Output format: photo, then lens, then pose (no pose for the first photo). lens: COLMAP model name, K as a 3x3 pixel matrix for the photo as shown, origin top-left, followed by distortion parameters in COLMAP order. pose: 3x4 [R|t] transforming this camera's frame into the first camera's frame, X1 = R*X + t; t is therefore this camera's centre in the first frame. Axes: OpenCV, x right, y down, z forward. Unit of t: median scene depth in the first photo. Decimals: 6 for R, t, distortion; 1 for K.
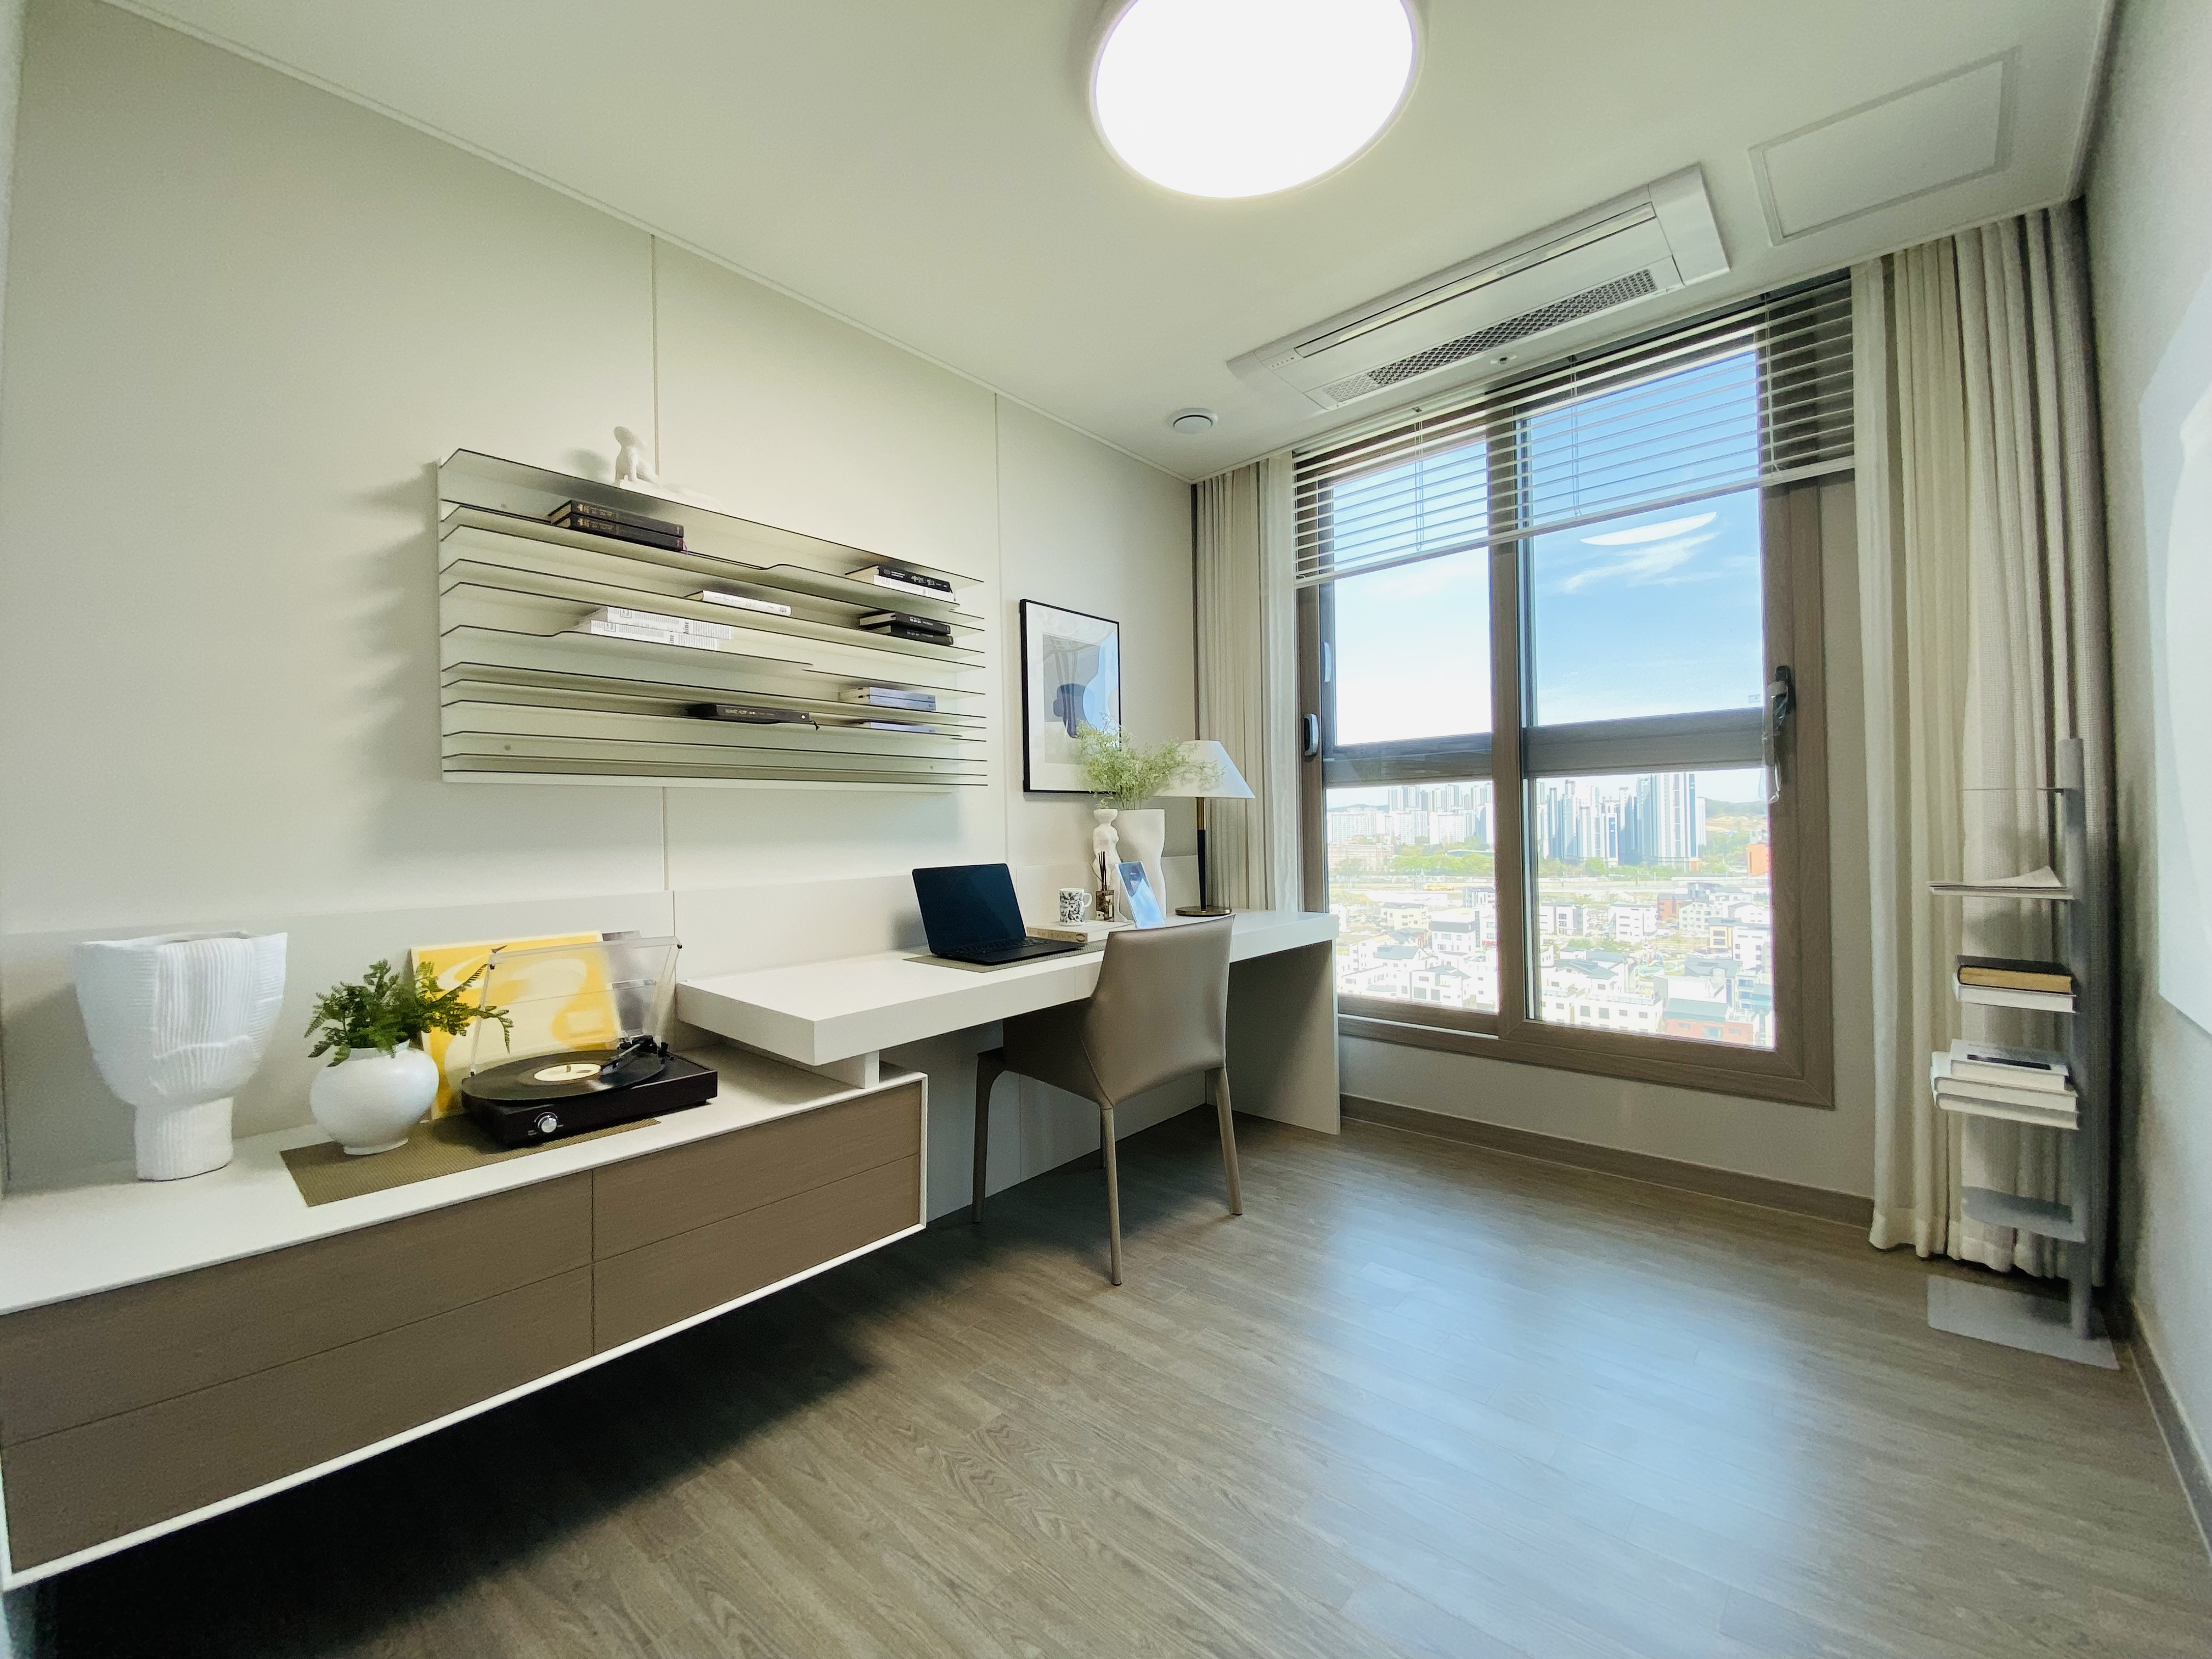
lens RADIAL K [[892.7, 0, 1096.0], [0, 892.7, 829.7], [0, 0, 1]] dist [0.008309, -0.011299]
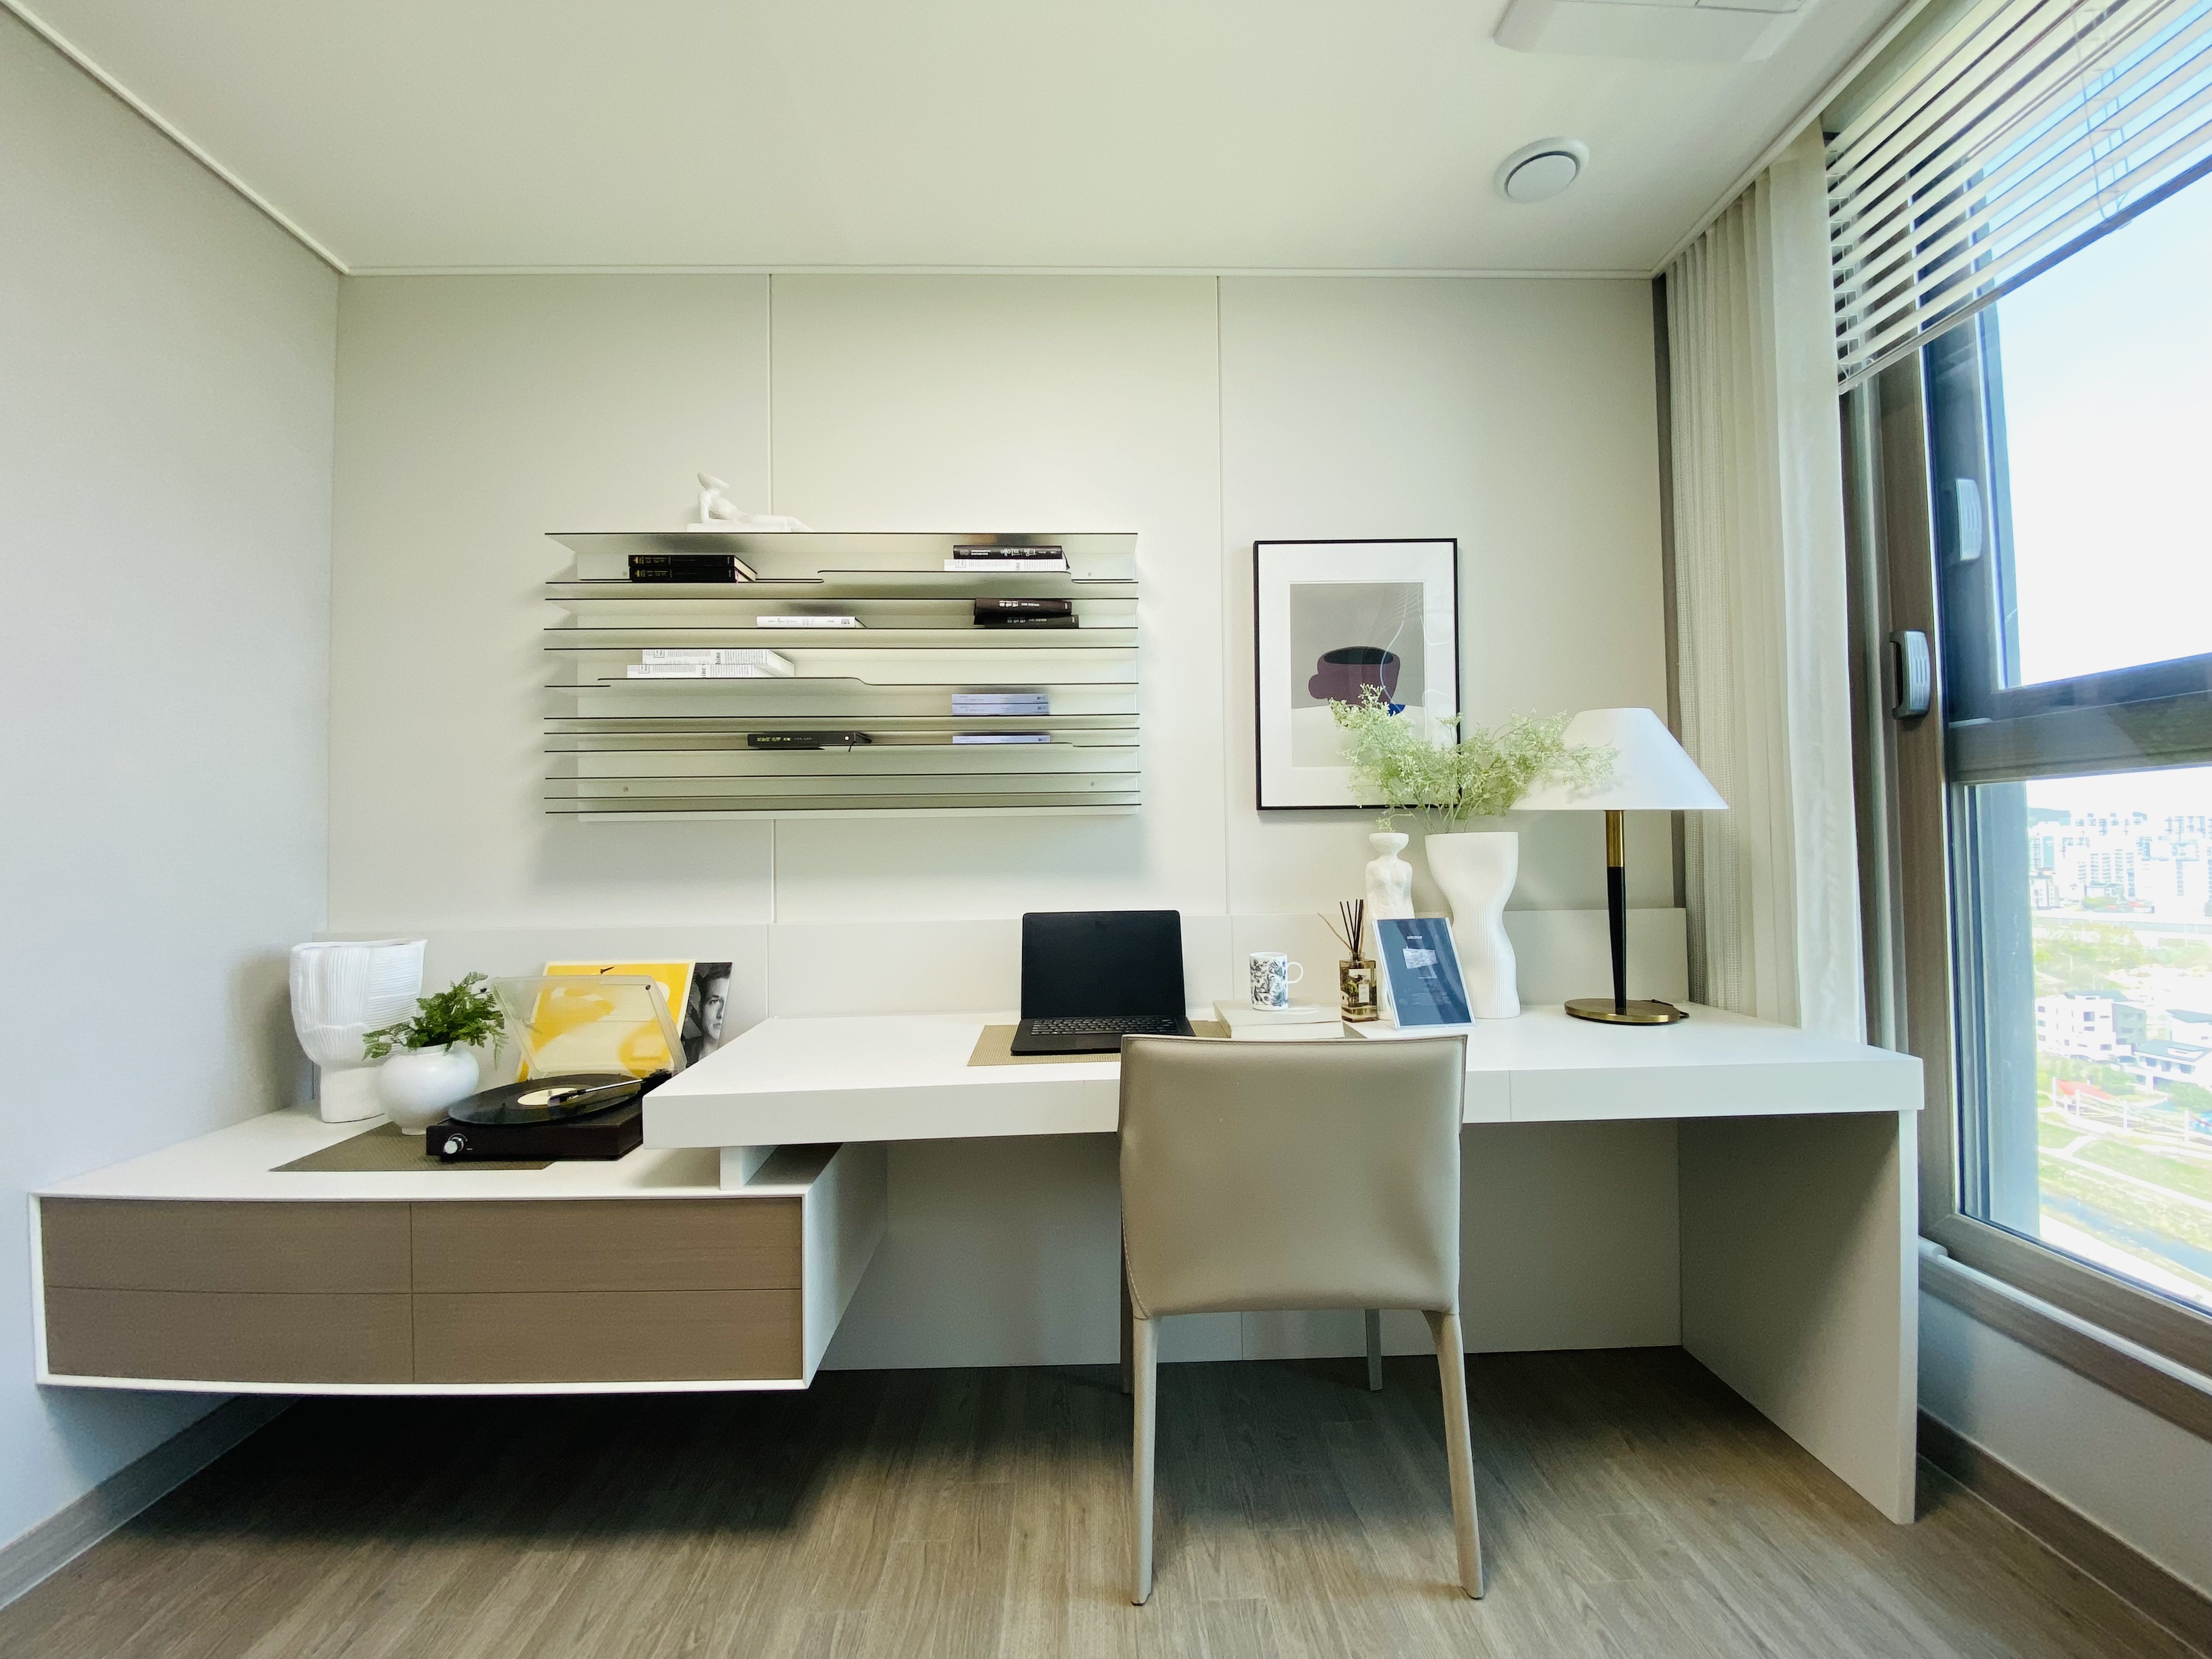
lens RADIAL K [[892.7, 0, 1100.7], [0, 892.7, 834.4], [0, 0, 1]] dist [0.008309, -0.011299]
pose [[0.687163, -0.004332, -0.726490, 0.417023], [-0.002004, 0.999967, -0.007858, -0.021063], [0.726501, 0.006856, 0.687132, 0.494768]]
